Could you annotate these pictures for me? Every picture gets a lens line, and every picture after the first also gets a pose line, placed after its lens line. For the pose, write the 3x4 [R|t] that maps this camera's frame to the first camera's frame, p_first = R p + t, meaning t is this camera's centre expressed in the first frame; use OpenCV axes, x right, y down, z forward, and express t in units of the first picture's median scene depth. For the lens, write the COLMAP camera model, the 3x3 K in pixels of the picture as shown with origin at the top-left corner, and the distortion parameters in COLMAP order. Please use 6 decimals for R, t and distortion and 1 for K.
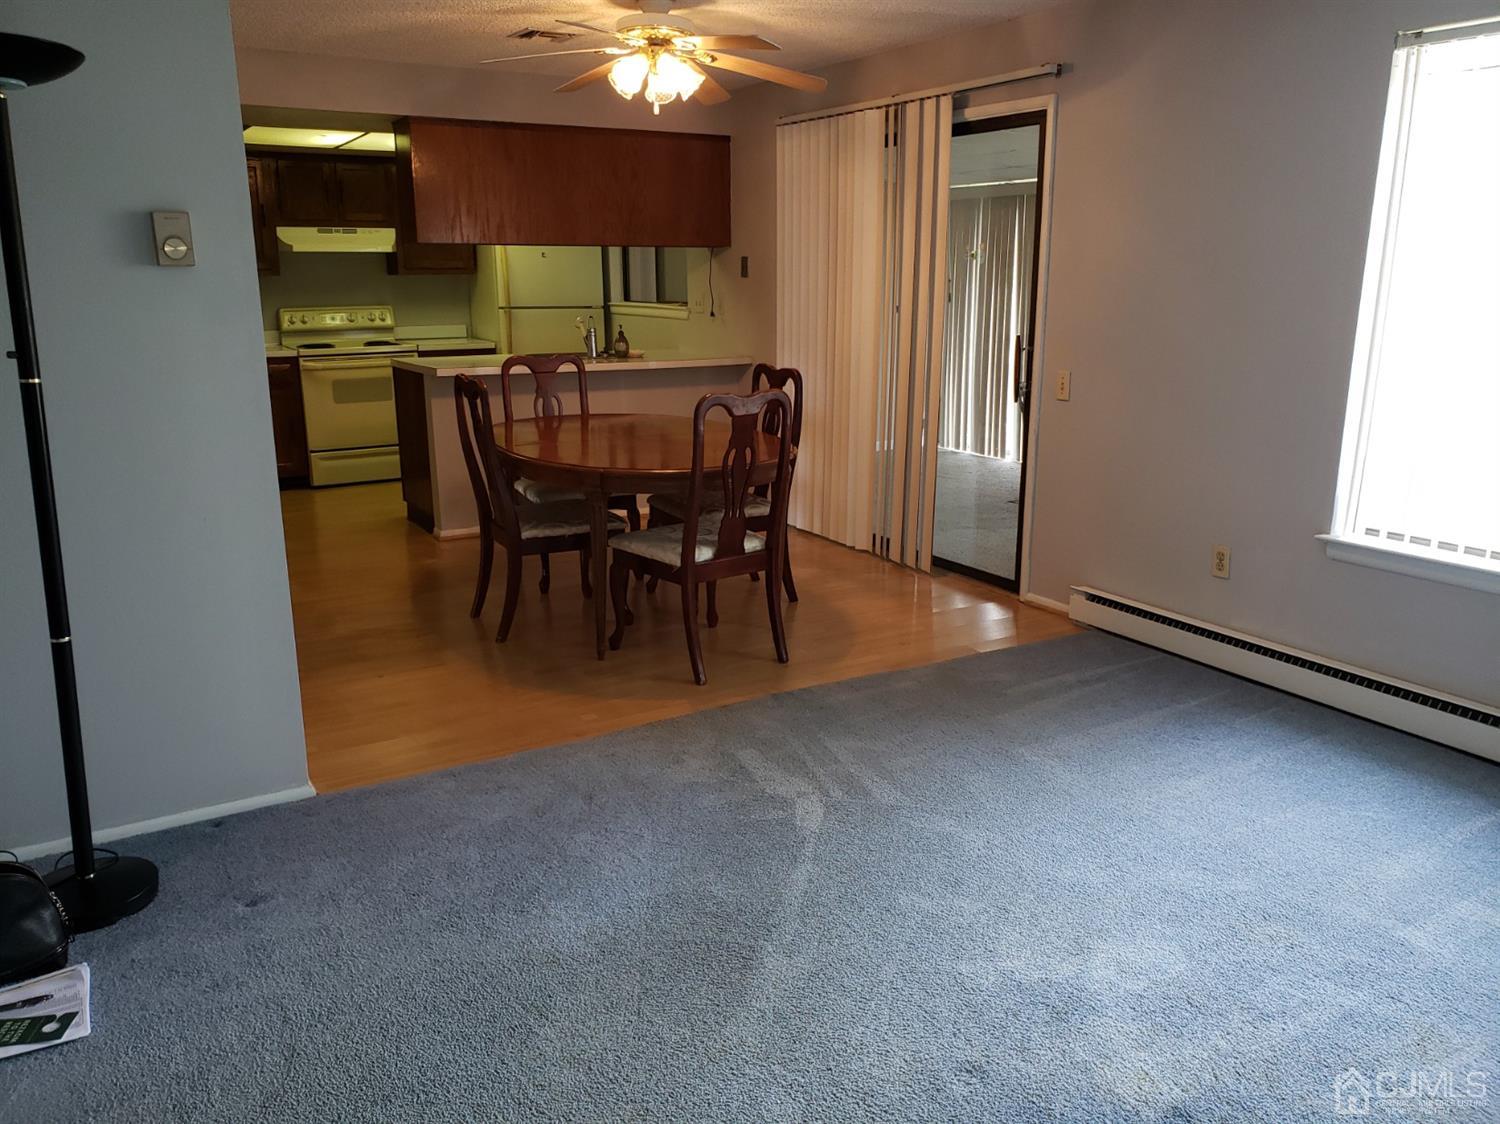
lens RADIAL K [[1151.0, 0, 744.1], [0, 1151.0, 571.6], [0, 0, 1]] dist [0.076311, -0.206456]
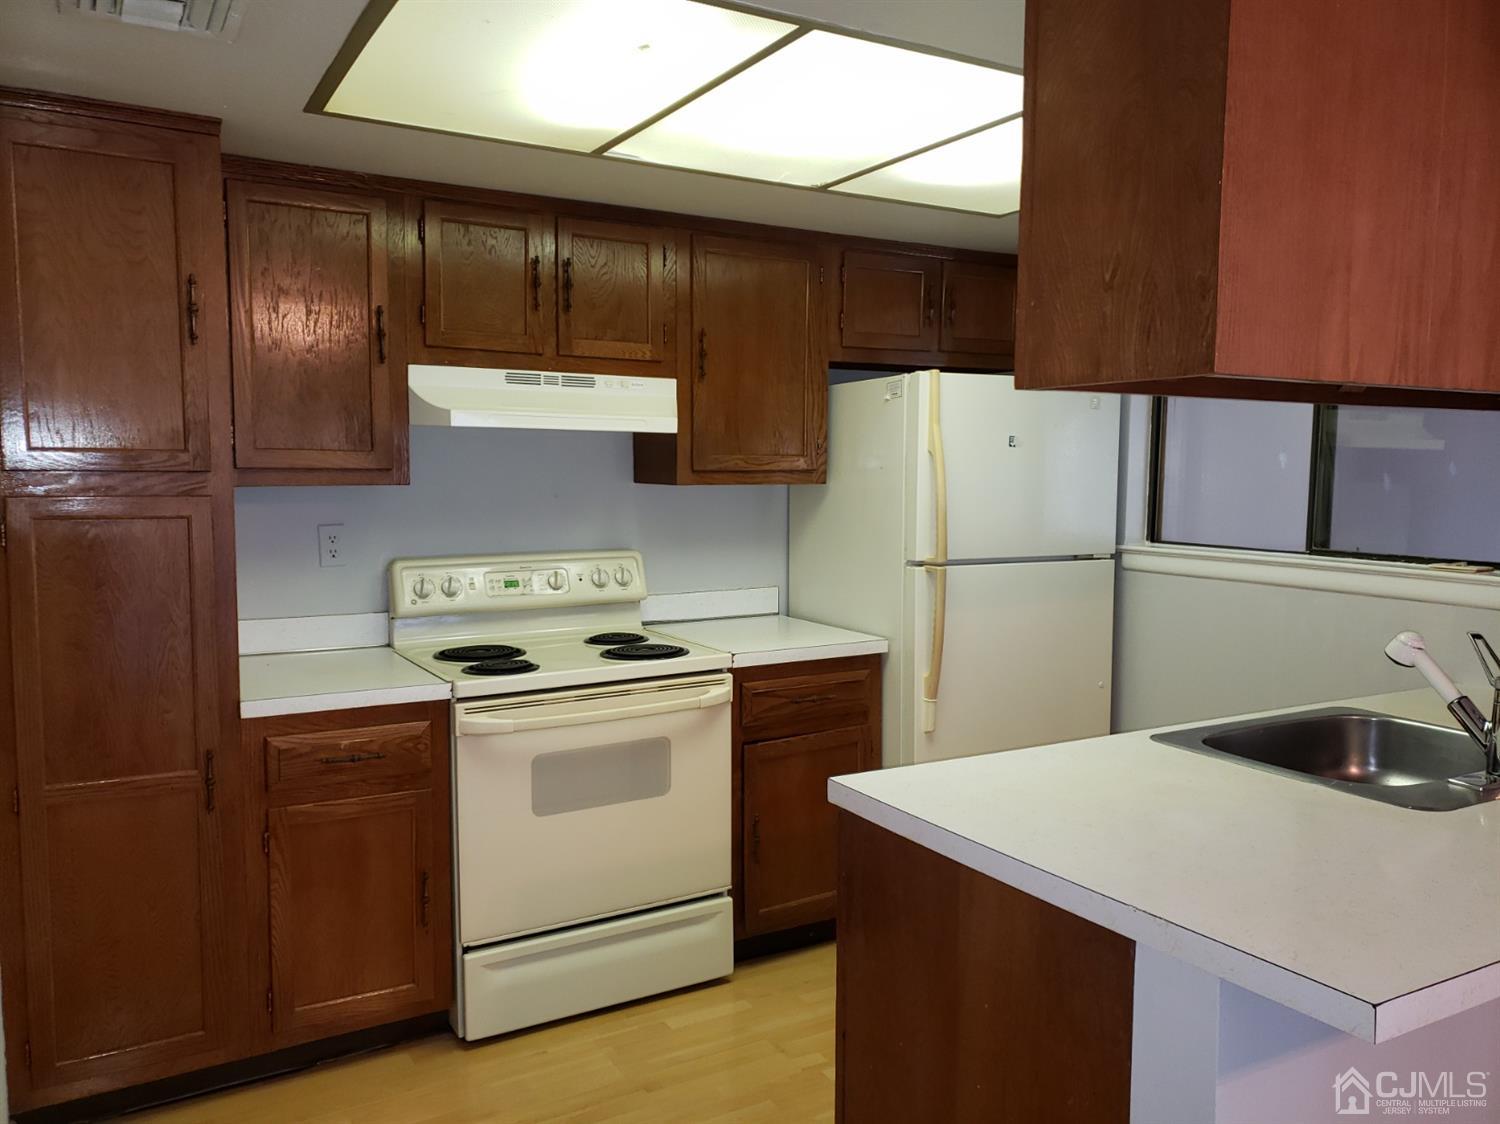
lens RADIAL K [[1151.0, 0, 744.1], [0, 1151.0, 571.6], [0, 0, 1]] dist [0.076311, -0.206456]
pose [[0.999943, 0.009823, -0.004271, -0.285319], [-0.010380, 0.987057, -0.160031, -0.165036], [0.002643, 0.160066, 0.987103, 0.617771]]
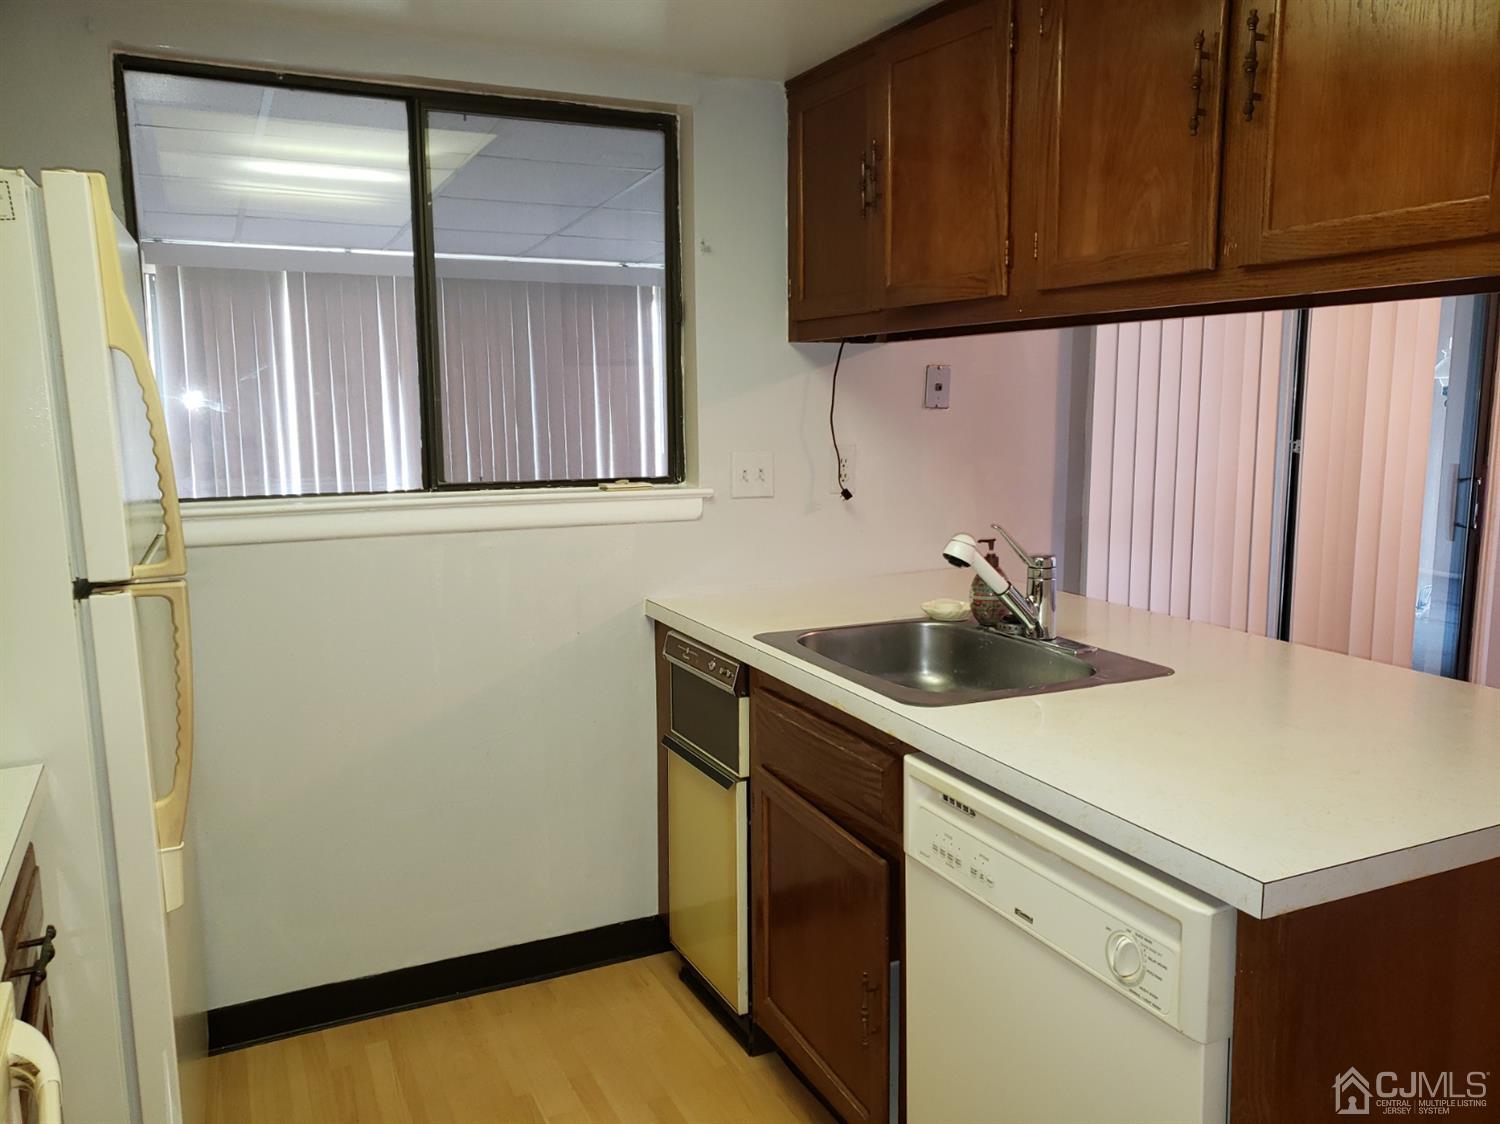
lens RADIAL K [[1151.0, 0, 744.1], [0, 1151.0, 571.6], [0, 0, 1]] dist [0.076311, -0.206456]
pose [[0.084619, -0.149968, 0.985063, -0.417854], [0.259182, 0.957891, 0.123567, -0.237191], [-0.962115, 0.244854, 0.119925, 0.912585]]
